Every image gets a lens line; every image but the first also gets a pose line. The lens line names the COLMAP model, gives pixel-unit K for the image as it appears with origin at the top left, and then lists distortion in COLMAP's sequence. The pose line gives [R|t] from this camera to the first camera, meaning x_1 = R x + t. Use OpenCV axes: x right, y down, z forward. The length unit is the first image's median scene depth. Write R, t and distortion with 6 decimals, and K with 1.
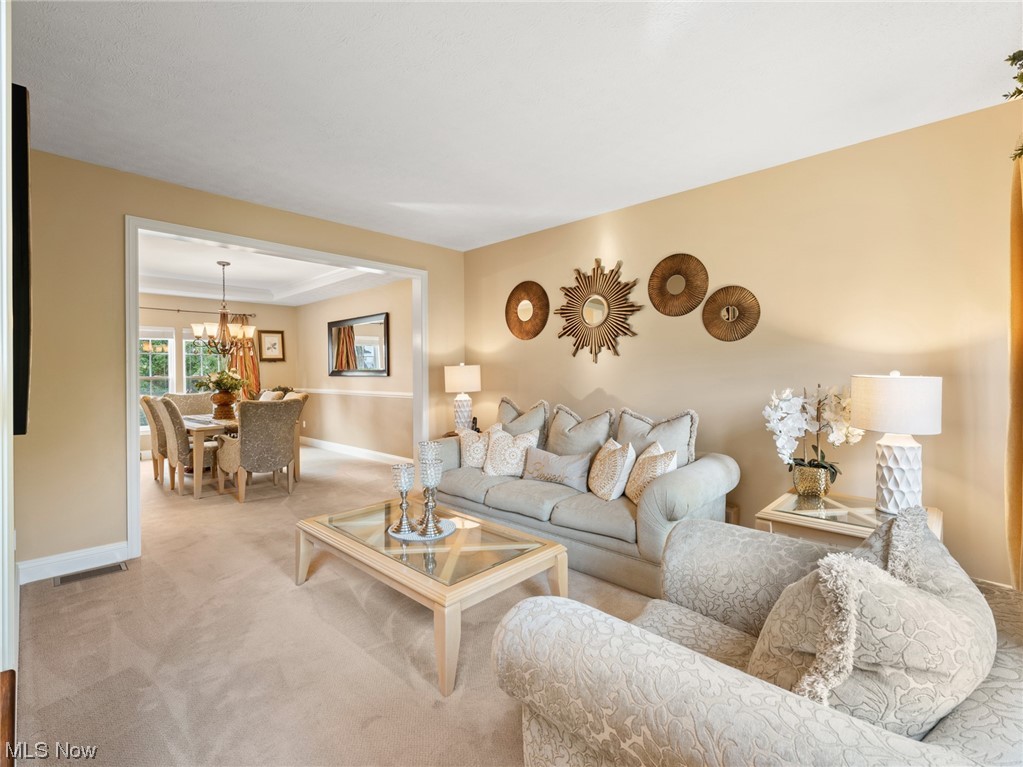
lens RADIAL K [[462.7, 0, 511.7], [0, 462.7, 373.6], [0, 0, 1]] dist [0.003860, 0.000344]
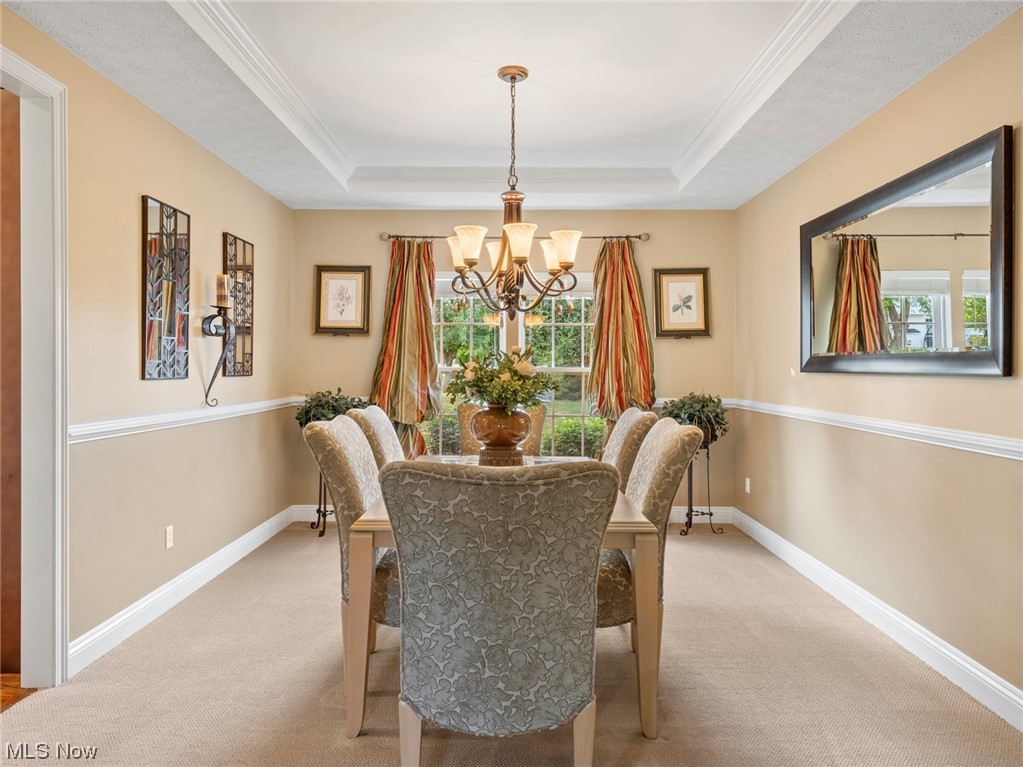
lens RADIAL K [[713.5, 0, 511.9], [0, 713.5, 374.2], [0, 0, 1]] dist [0.003022, 0.001584]
pose [[0.687540, 0.018668, -0.725906, -0.130325], [-0.011952, 0.999825, 0.014392, 0.001619], [0.726048, -0.001219, 0.687643, 0.409554]]
